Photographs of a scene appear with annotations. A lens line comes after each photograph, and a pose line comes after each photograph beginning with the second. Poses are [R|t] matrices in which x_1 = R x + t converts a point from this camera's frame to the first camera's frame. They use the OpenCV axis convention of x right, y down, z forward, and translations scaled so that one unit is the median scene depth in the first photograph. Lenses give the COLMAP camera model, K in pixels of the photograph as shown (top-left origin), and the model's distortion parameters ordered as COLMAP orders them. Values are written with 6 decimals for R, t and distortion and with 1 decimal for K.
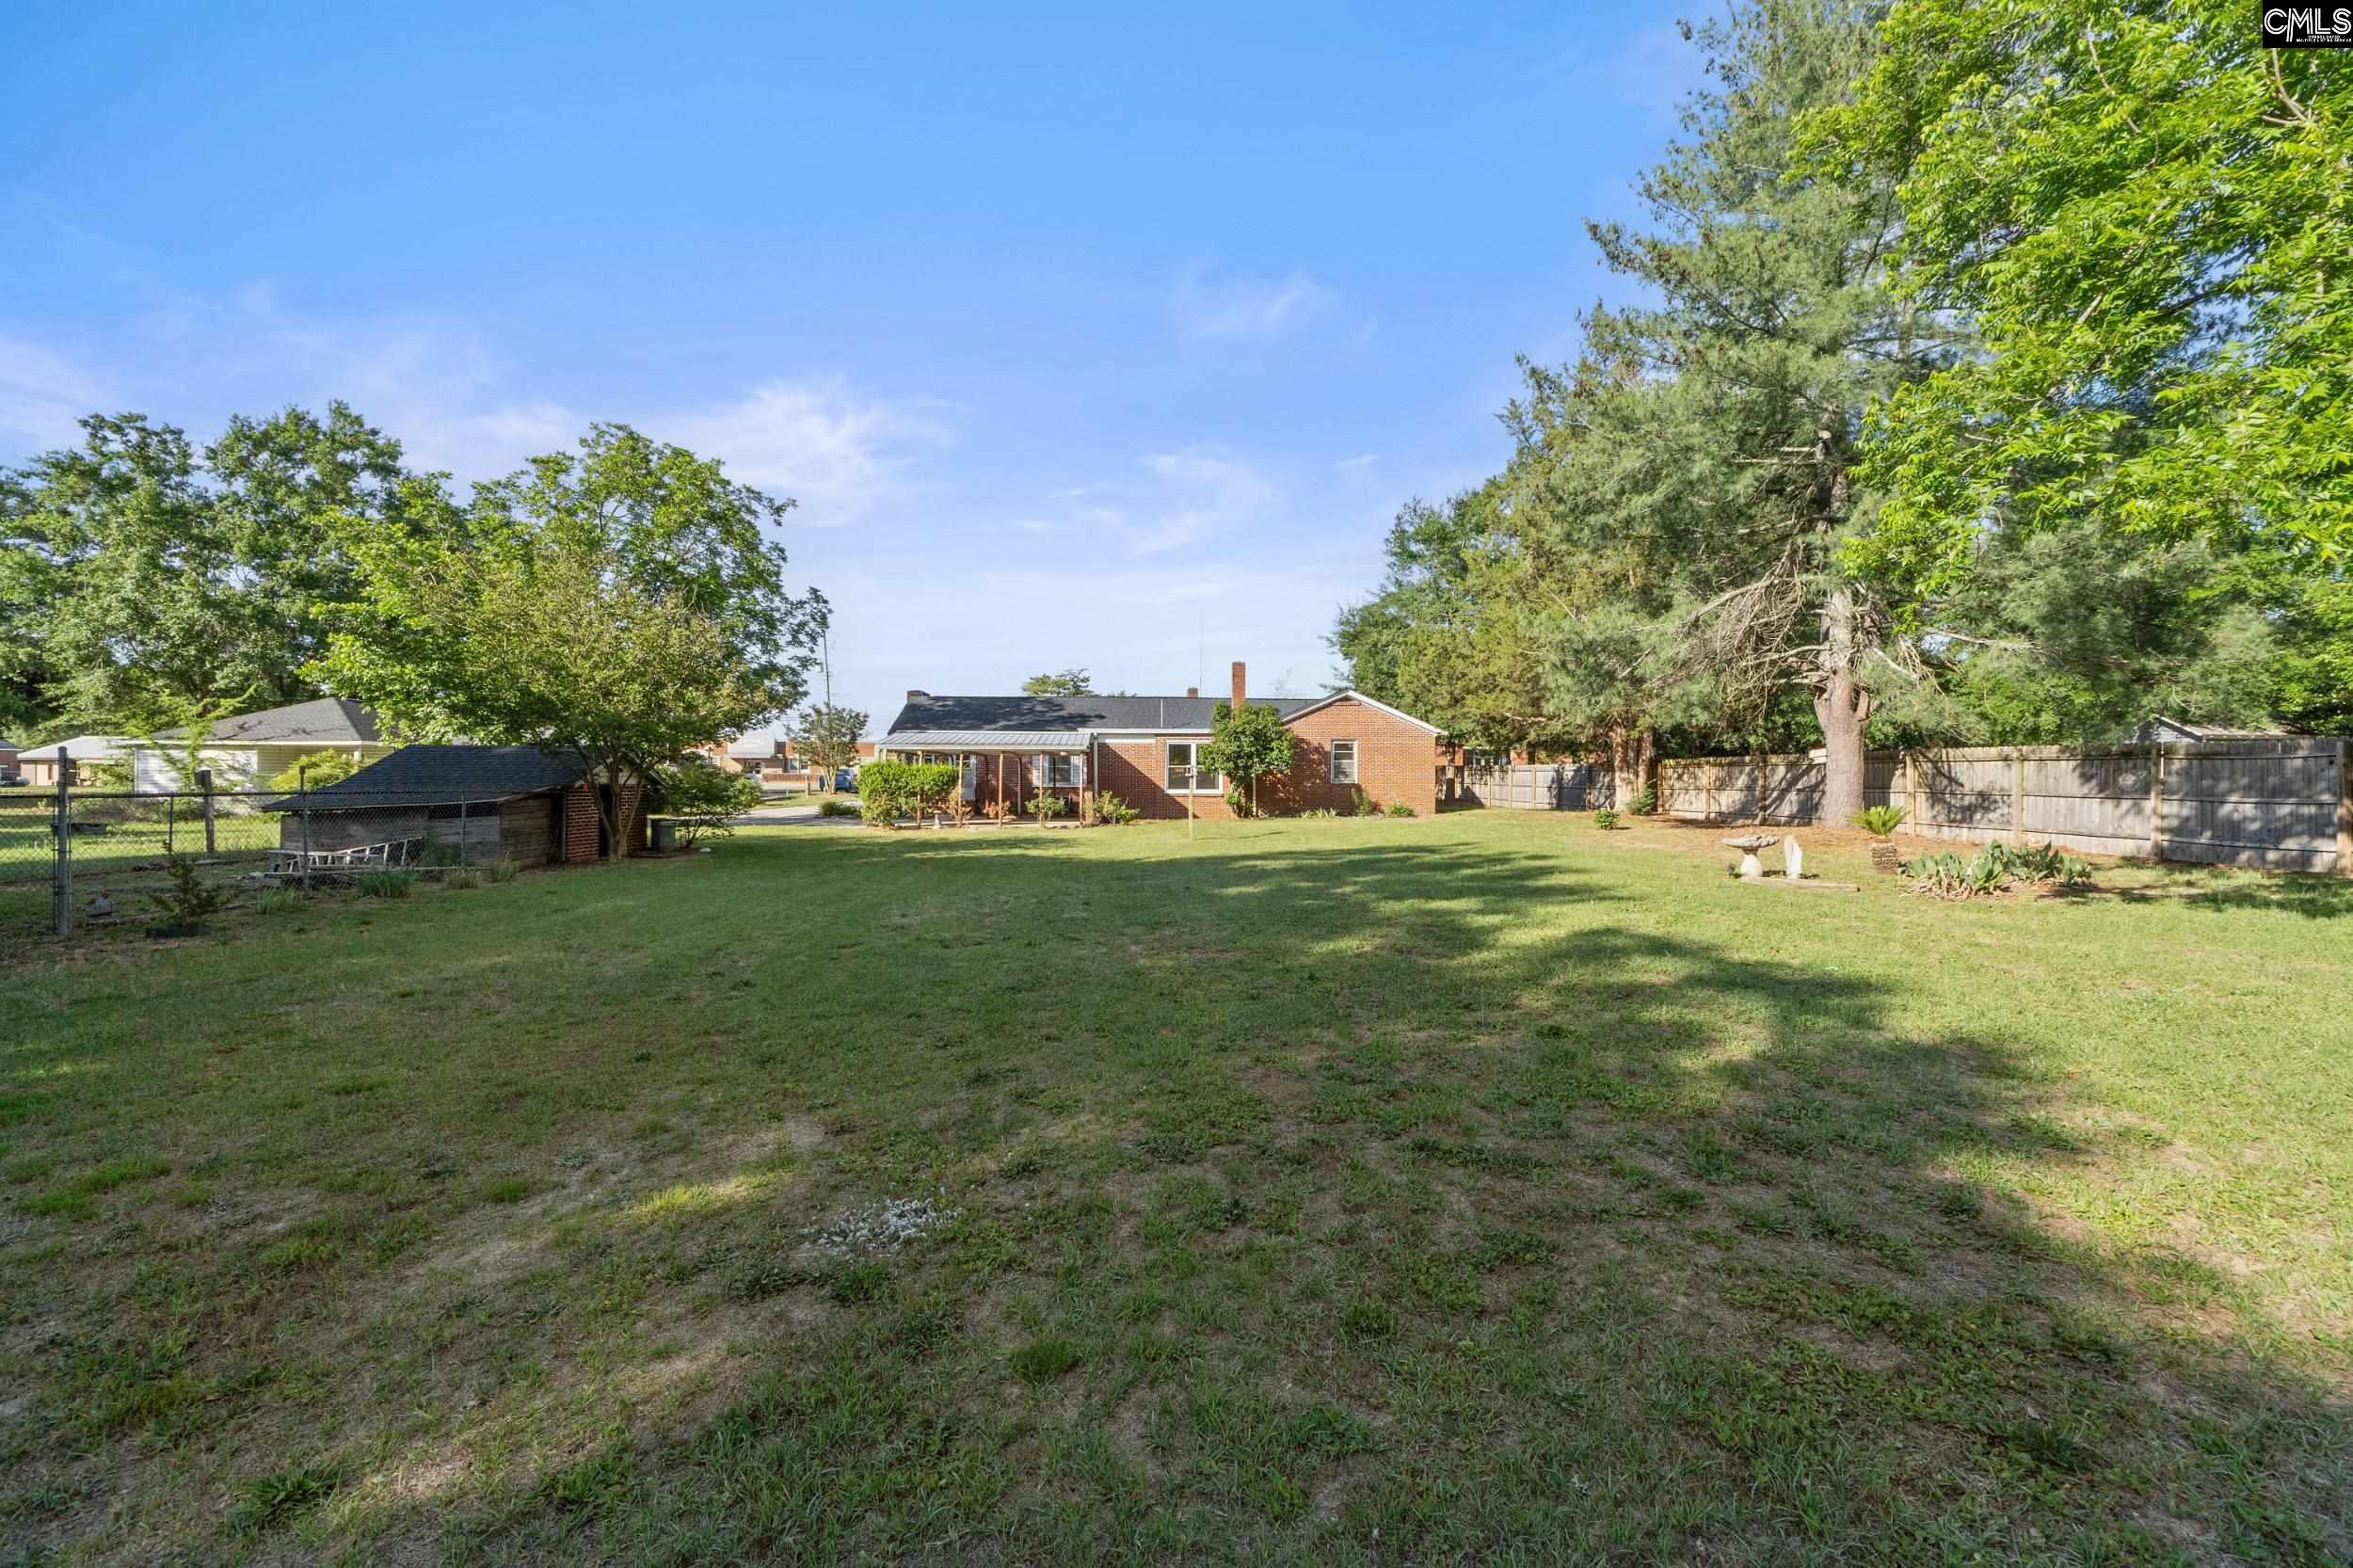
lens RADIAL K [[985.3, 0, 1194.2], [0, 985.3, 777.6], [0, 0, 1]] dist [-0.013365, 0.001087]
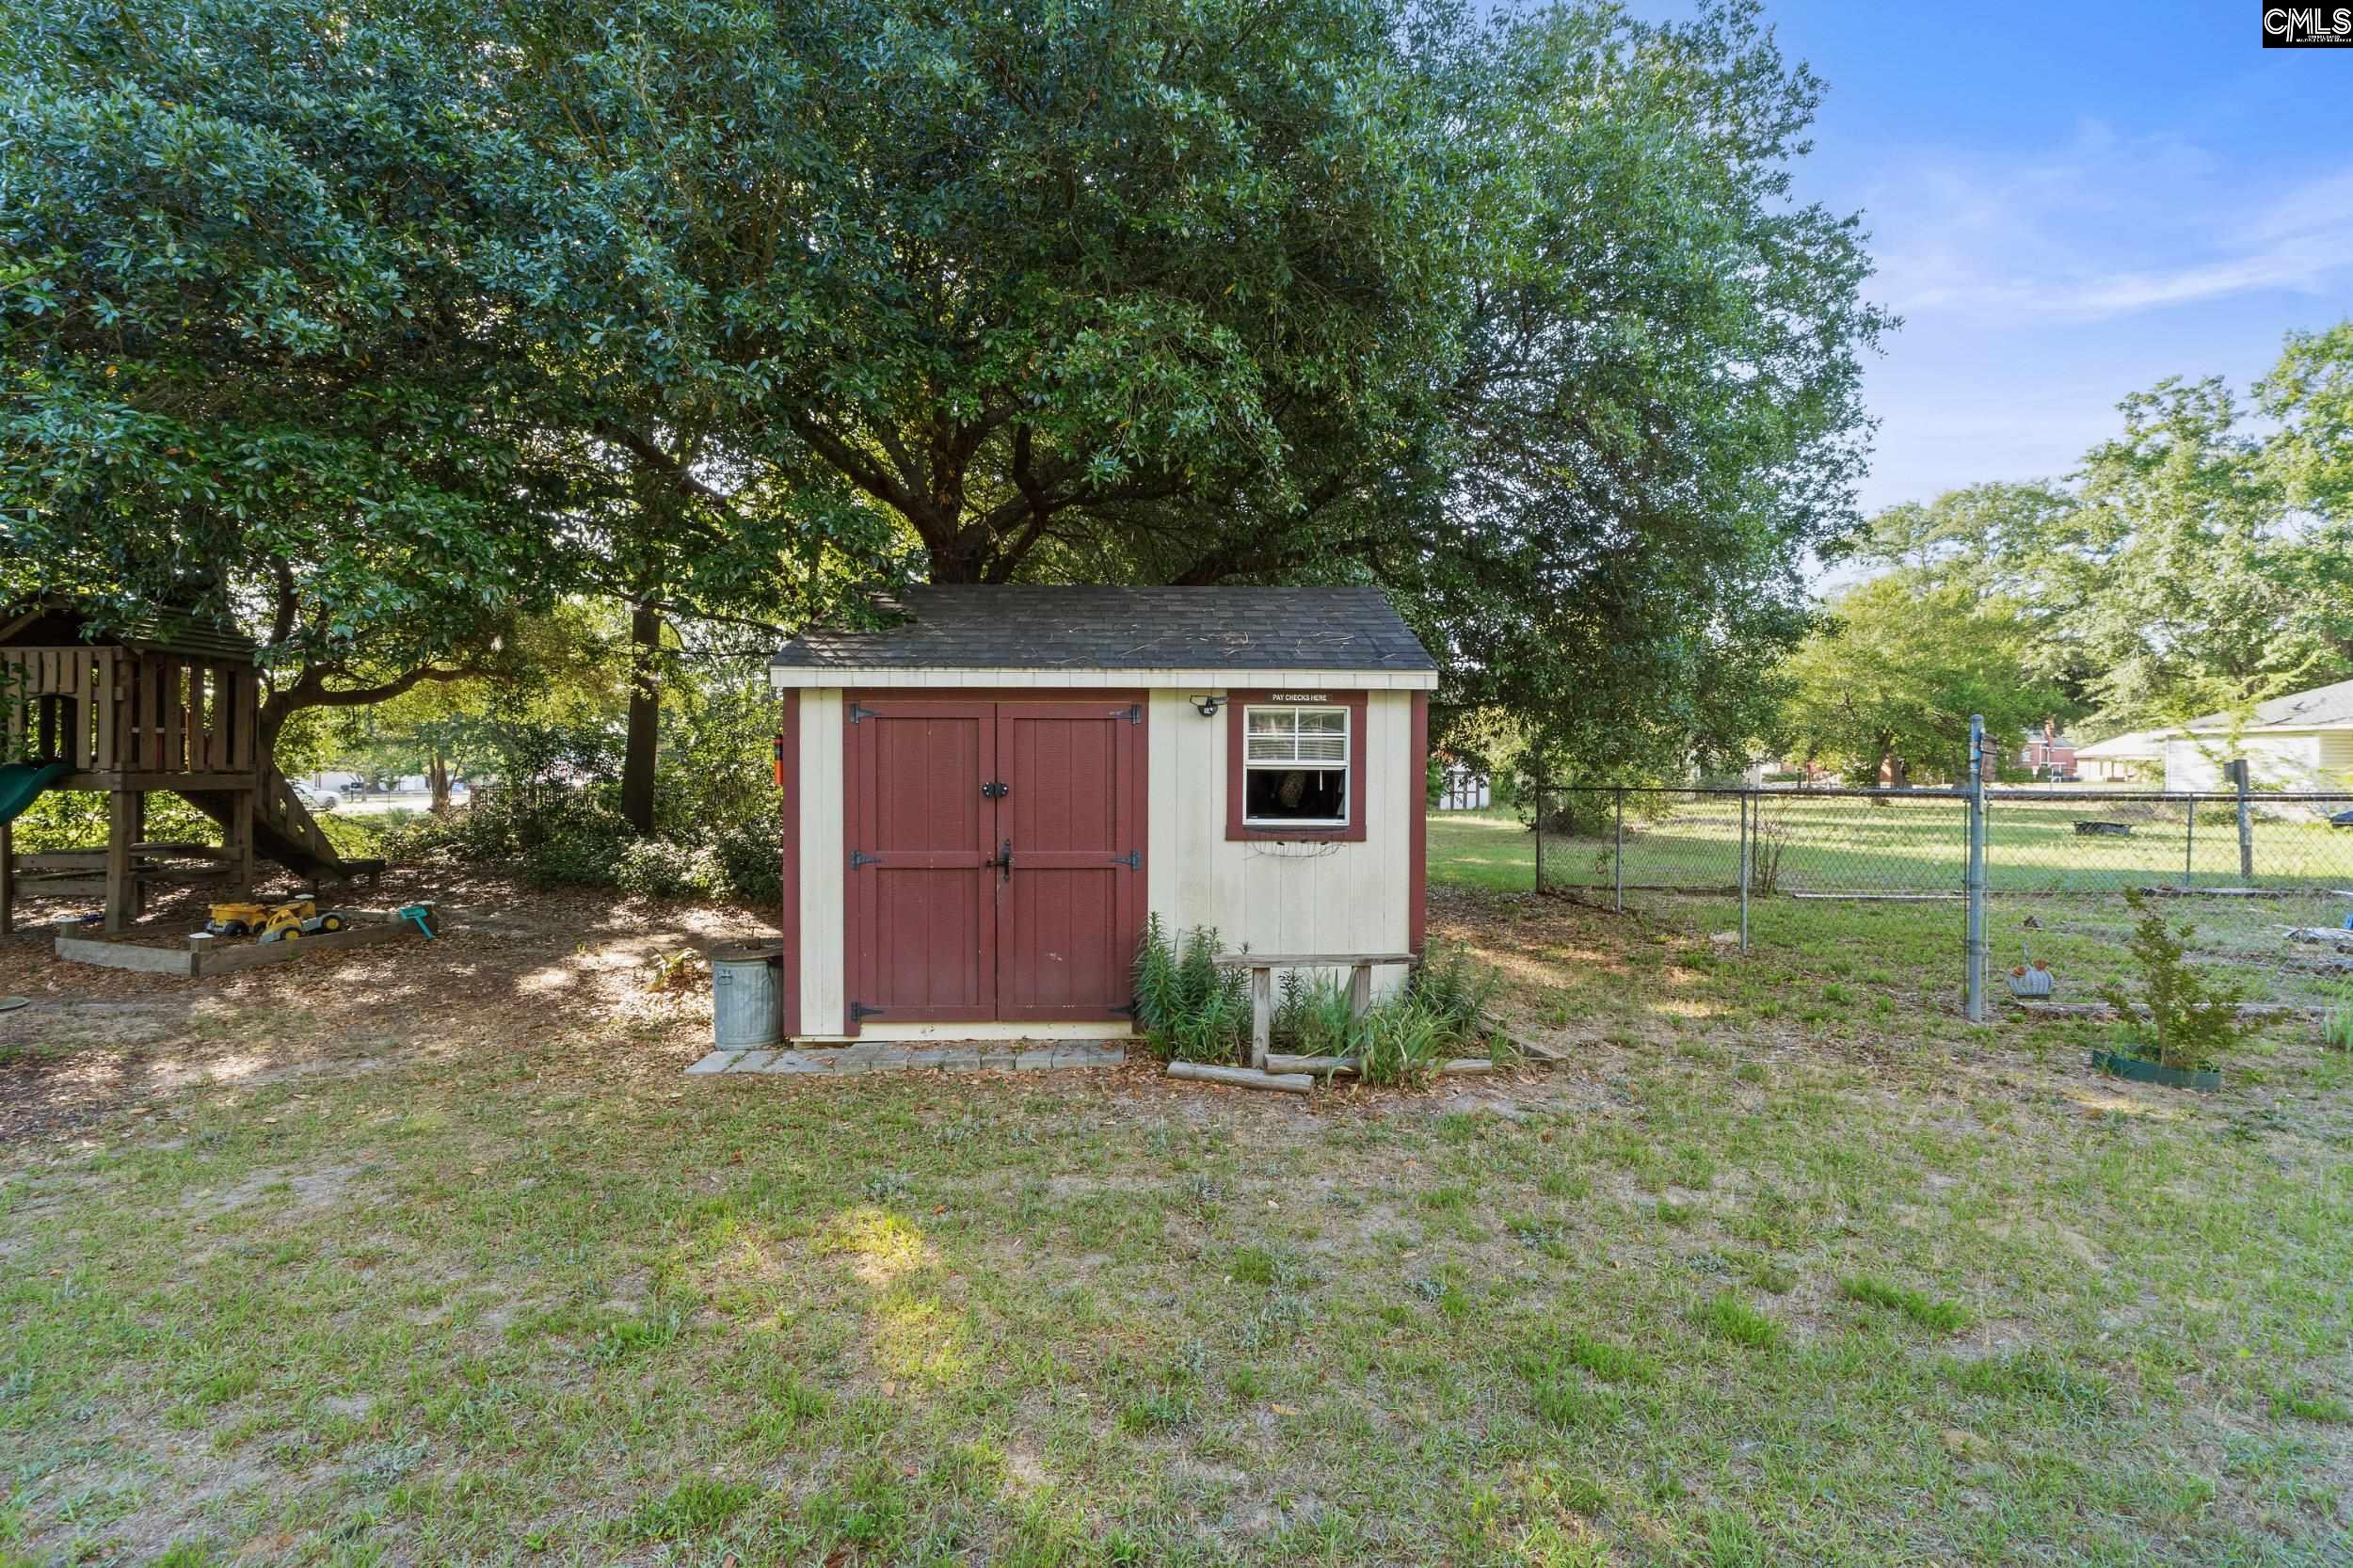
lens RADIAL K [[985.3, 0, 1175.8], [0, 985.3, 782.4], [0, 0, 1]] dist [-0.013365, 0.001087]
pose [[-0.061534, 0.008602, -0.998068, -0.114990], [0.000089, 0.999963, 0.008613, 0.001115], [0.998105, 0.000441, -0.061532, 0.118150]]
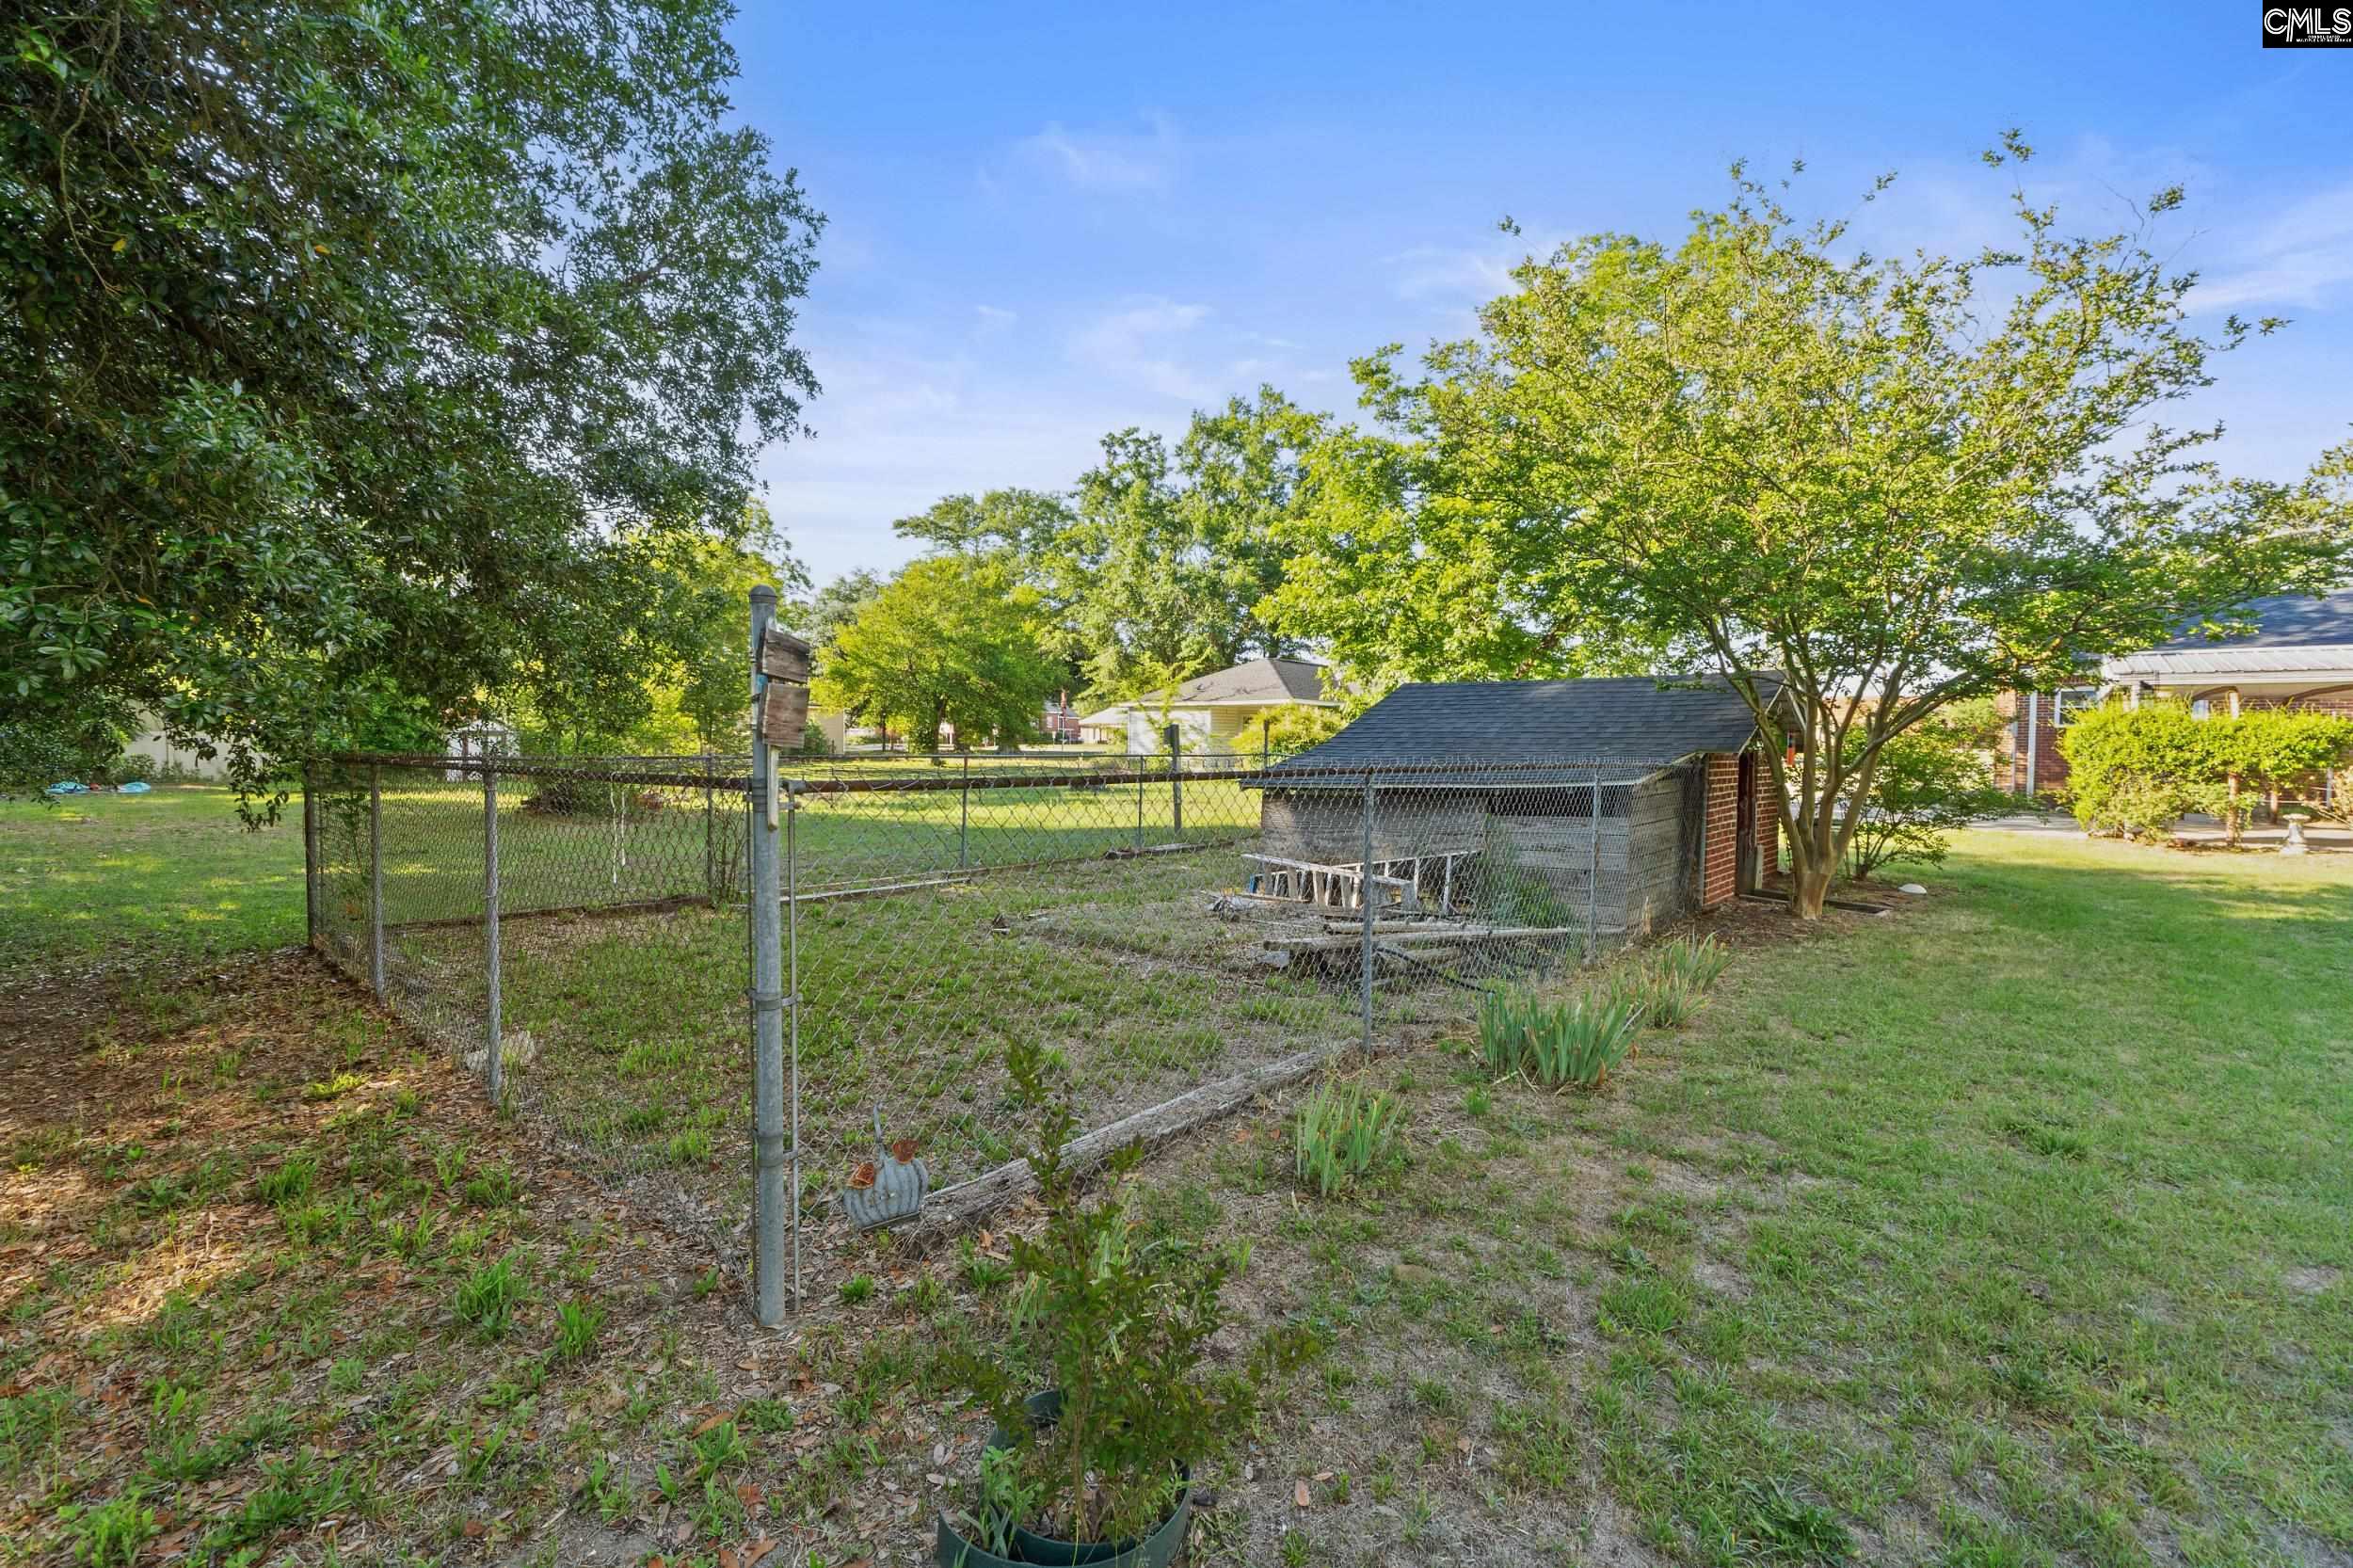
lens RADIAL K [[985.3, 0, 1184.6], [0, 985.3, 760.6], [0, 0, 1]] dist [-0.013365, 0.001087]
pose [[0.708835, 0.020545, -0.705075, -0.202385], [-0.007042, 0.999732, 0.022052, 0.001402], [0.705339, -0.010666, 0.708790, 0.199283]]
